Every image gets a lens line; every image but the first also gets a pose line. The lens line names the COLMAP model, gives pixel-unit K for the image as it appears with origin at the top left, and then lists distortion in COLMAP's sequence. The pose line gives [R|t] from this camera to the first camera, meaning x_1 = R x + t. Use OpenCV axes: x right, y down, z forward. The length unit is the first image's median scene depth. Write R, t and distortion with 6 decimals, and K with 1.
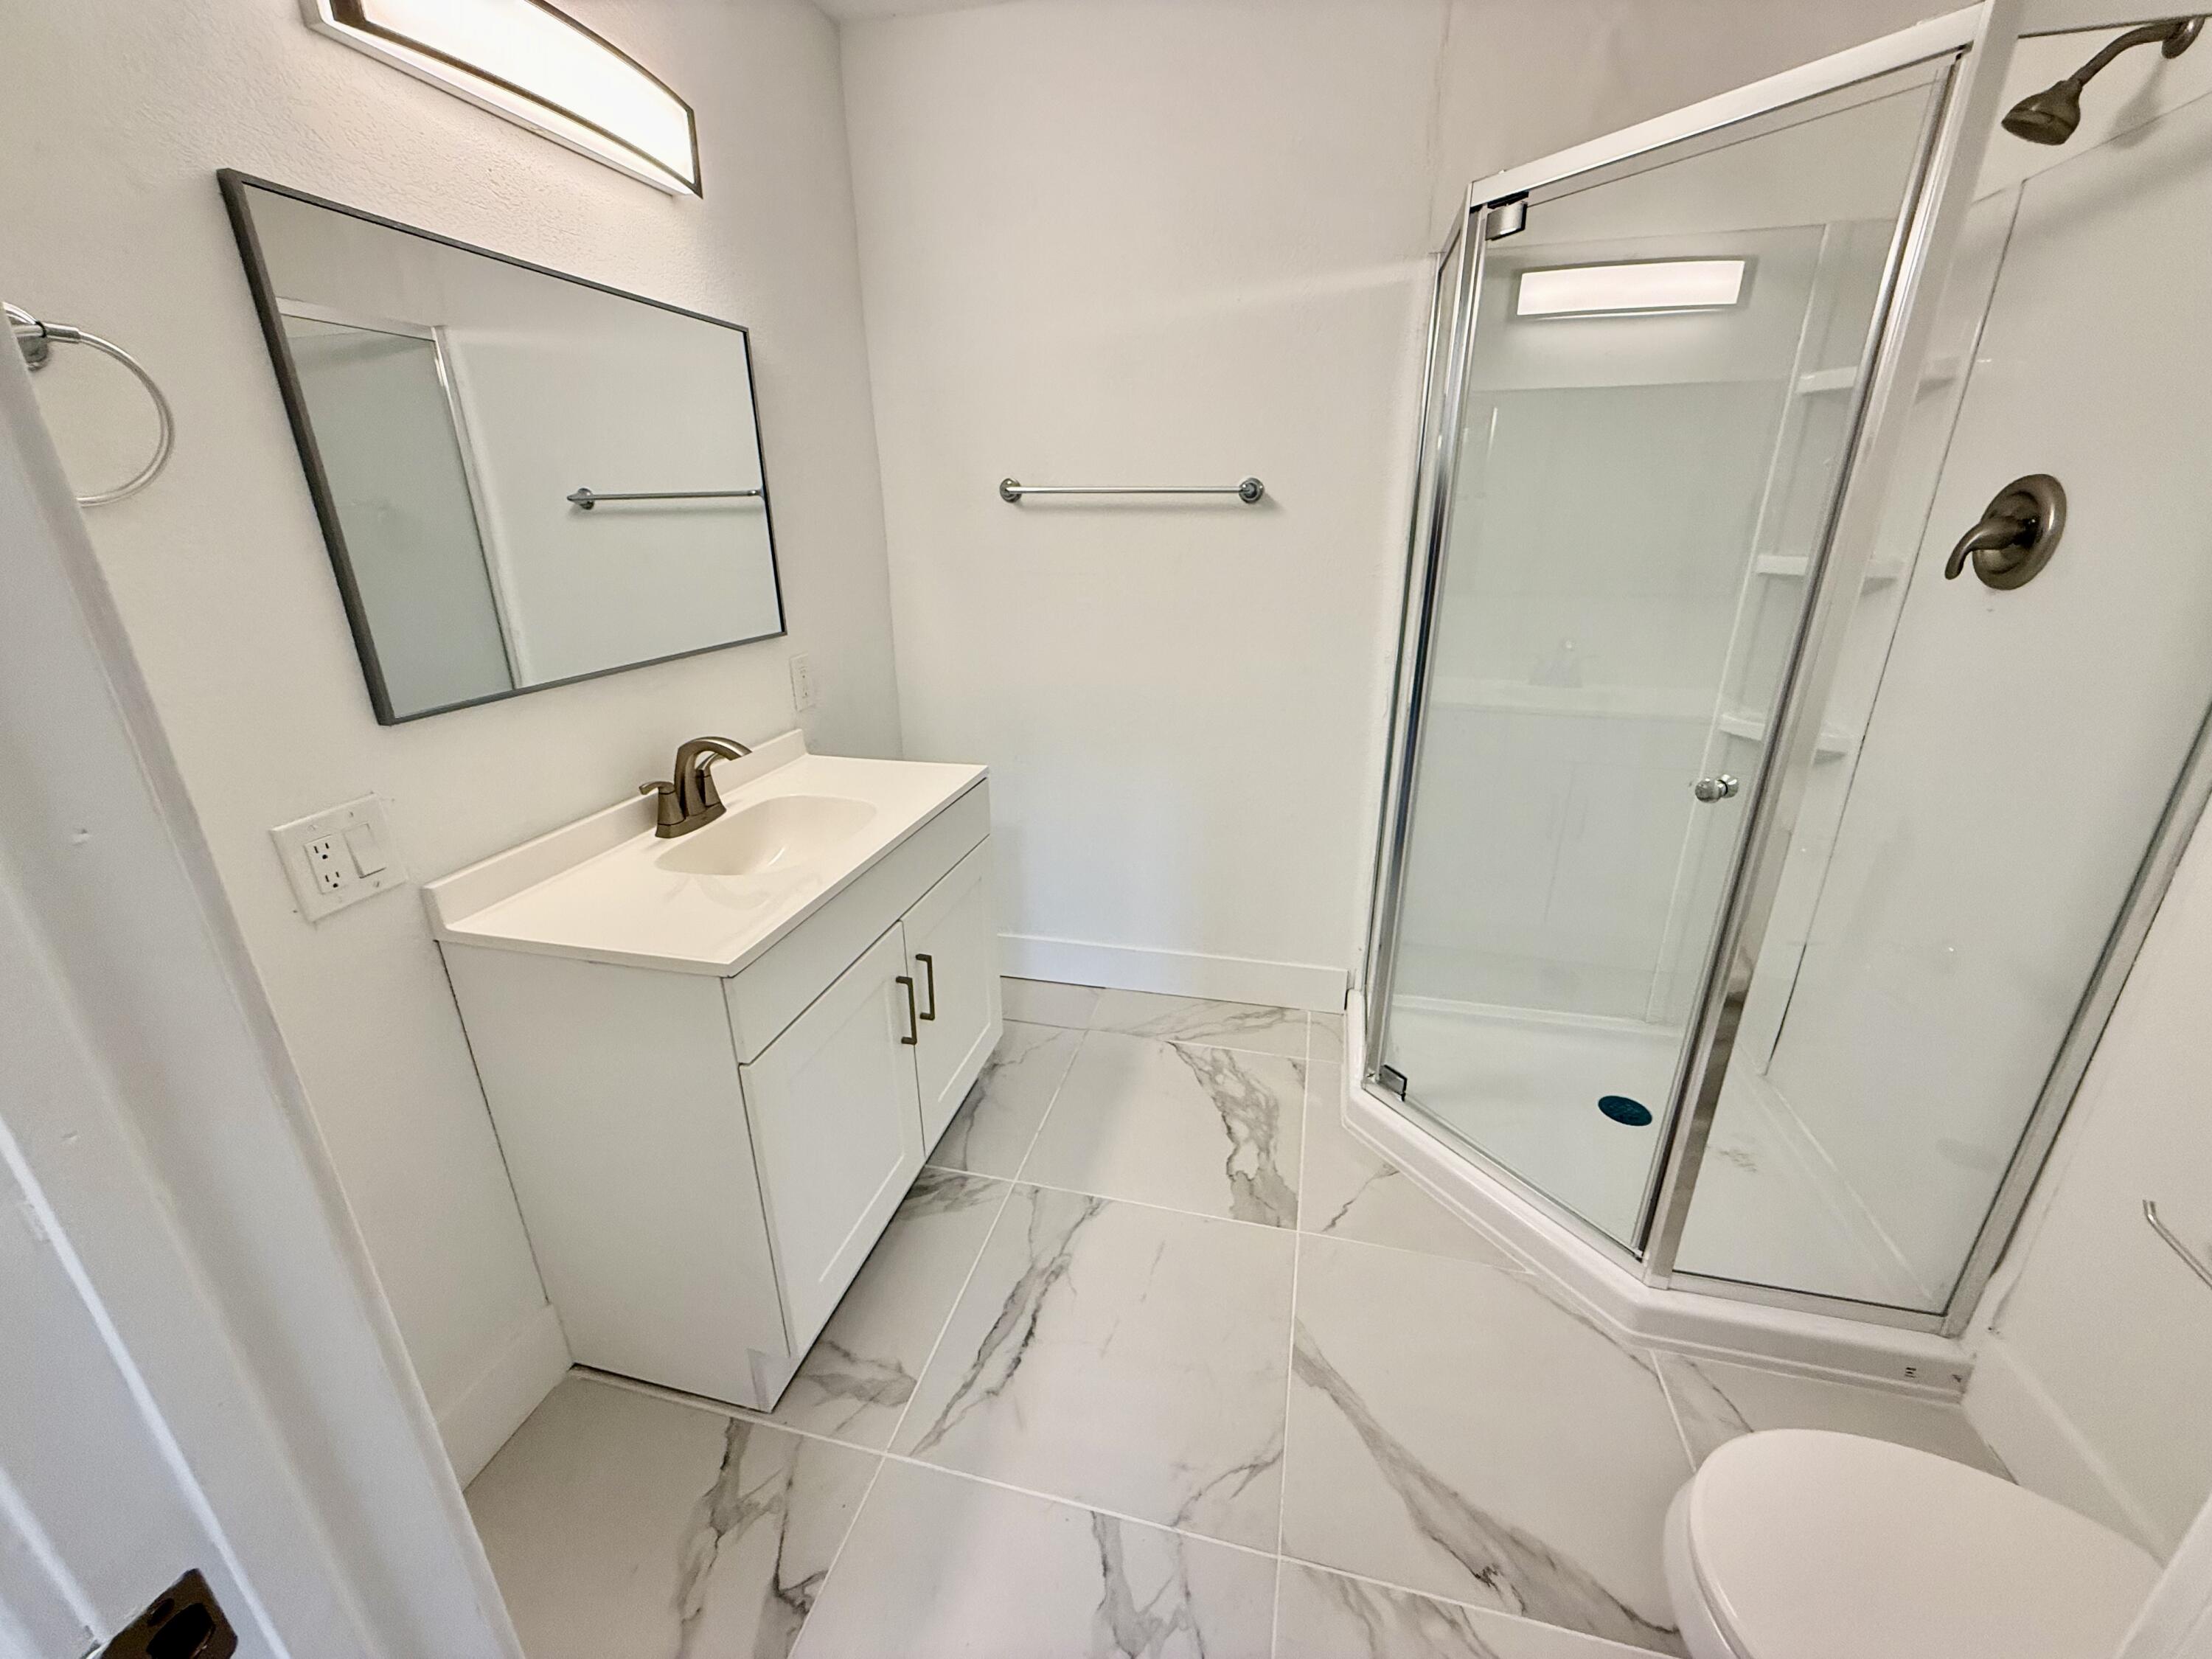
lens RADIAL K [[875.6, 0, 1103.6], [0, 875.6, 830.7], [0, 0, 1]] dist [-0.000738, 0.000225]
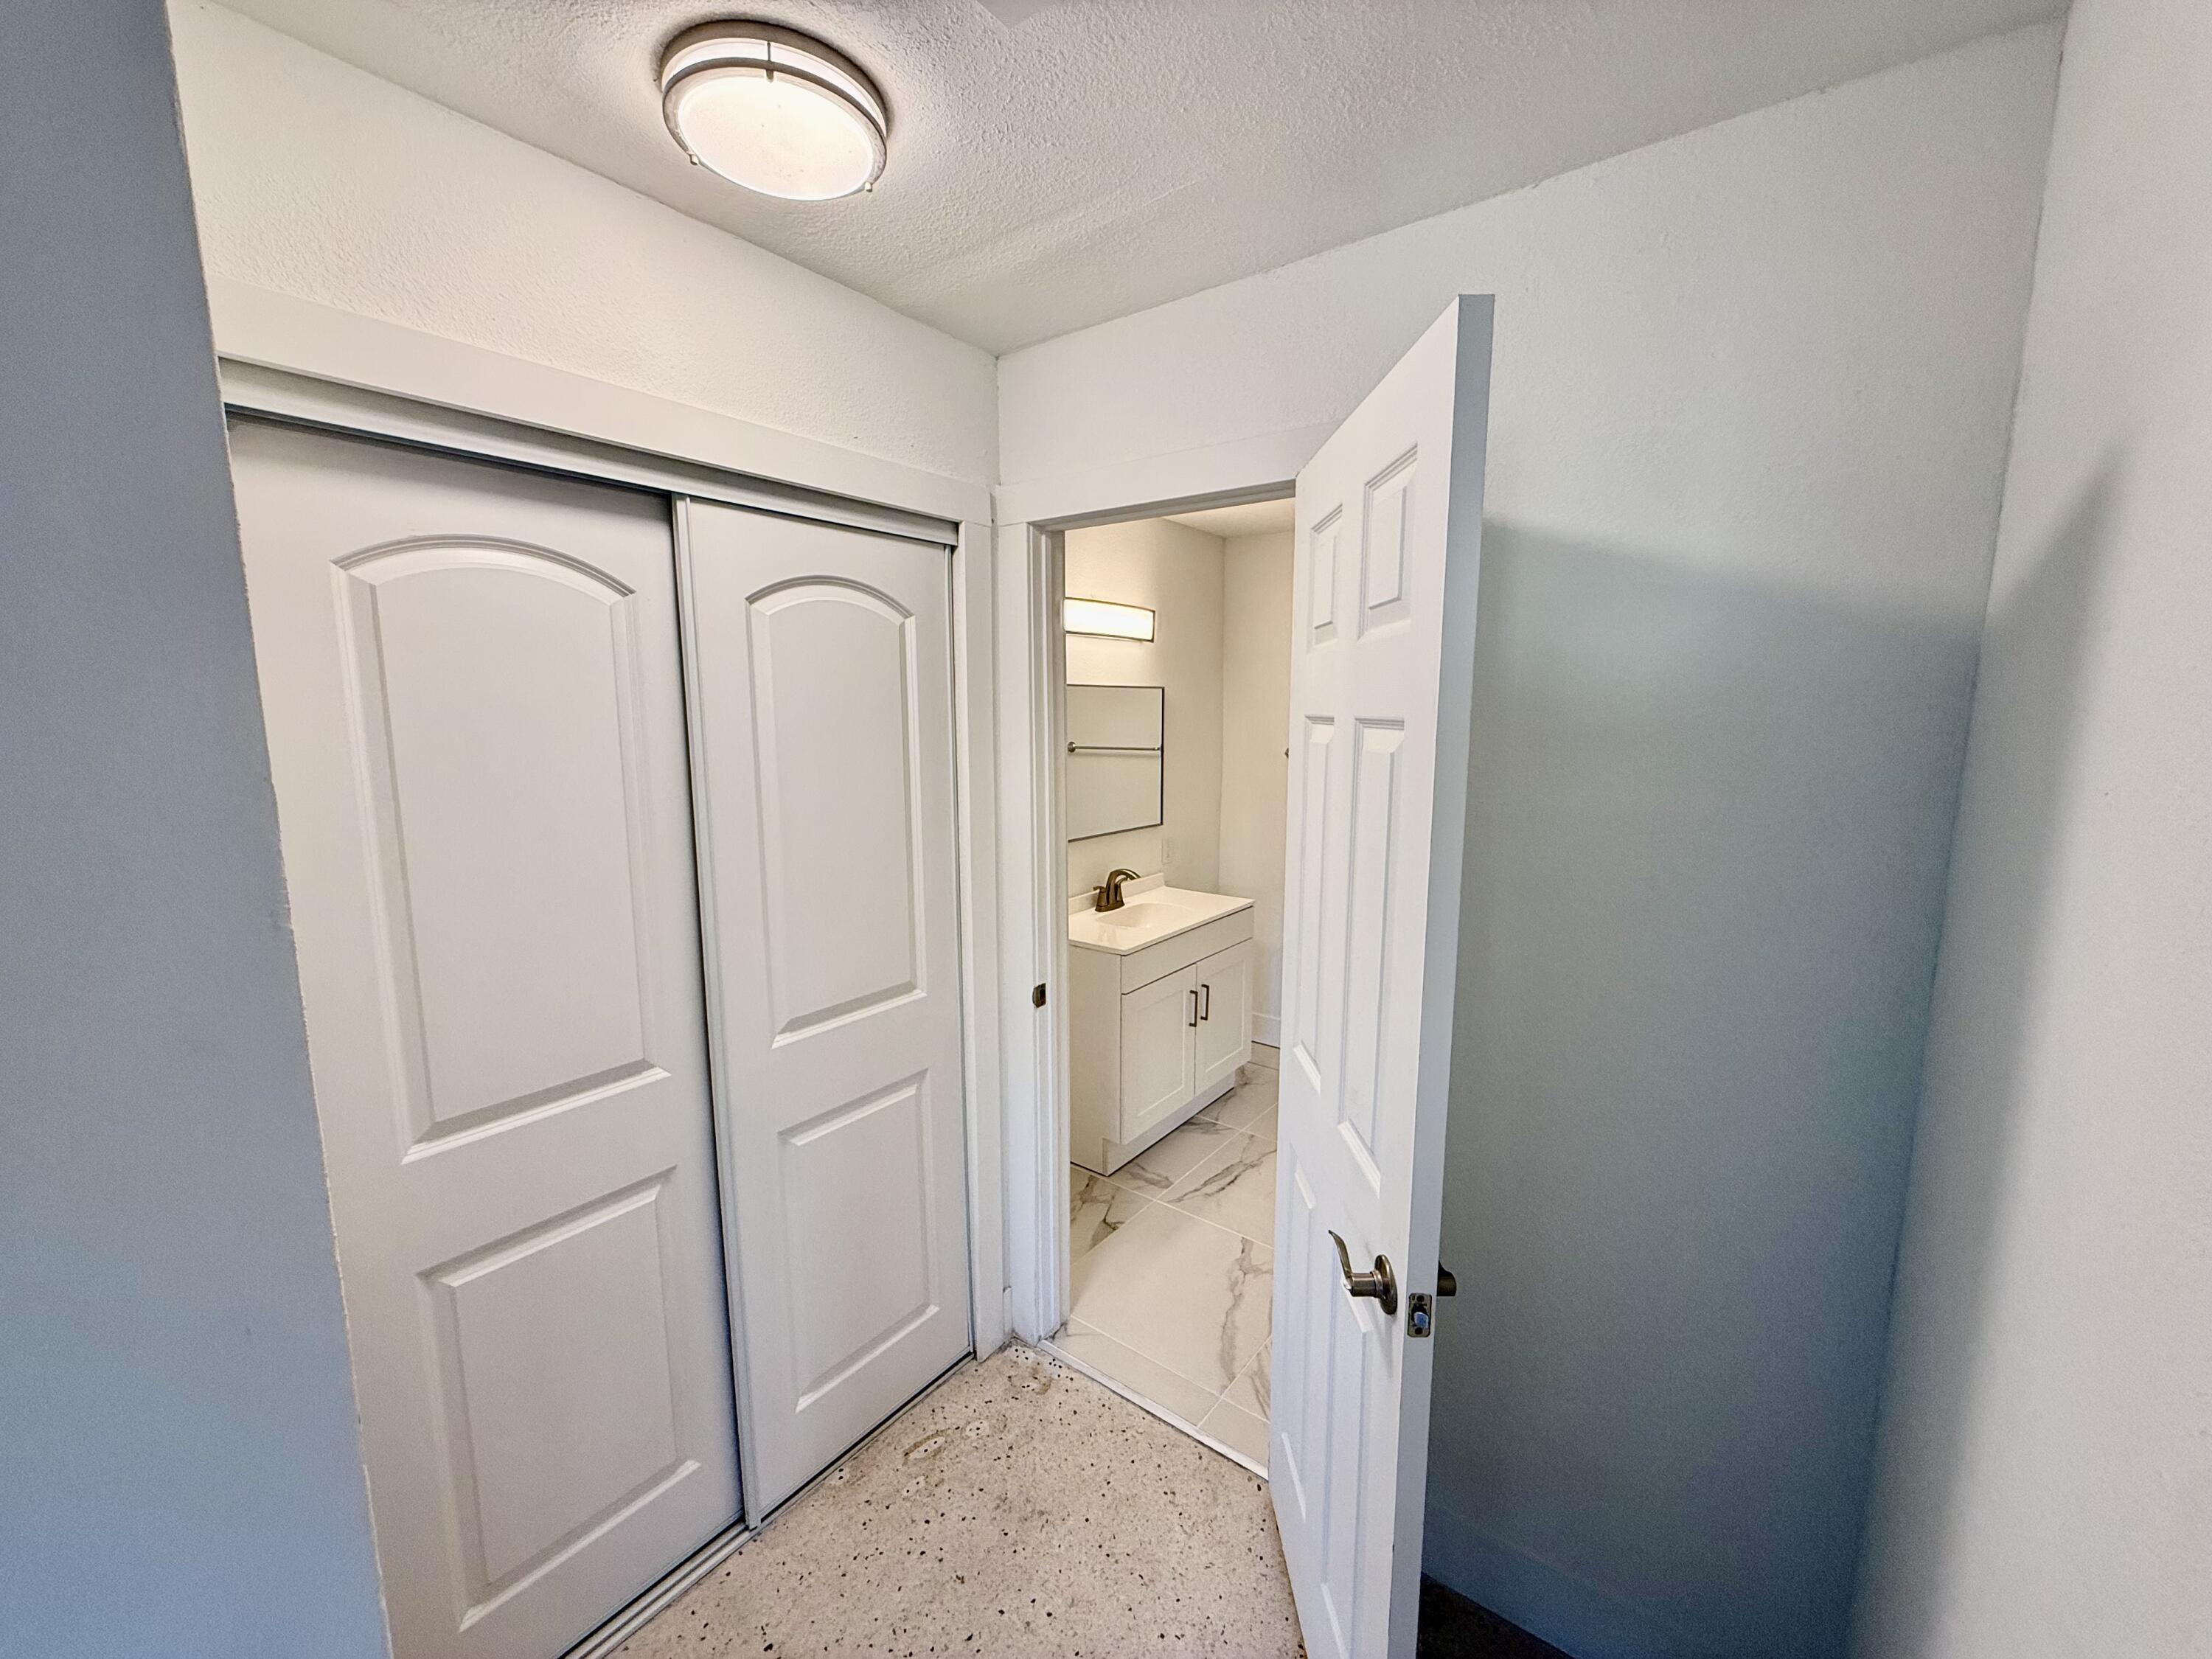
lens RADIAL K [[875.6, 0, 1103.6], [0, 875.6, 830.7], [0, 0, 1]] dist [-0.000738, 0.000225]
pose [[0.916219, 0.067225, -0.394998, 0.369312], [-0.145550, 0.974322, -0.171791, 0.184406], [0.373306, 0.214890, 0.902477, -1.032760]]
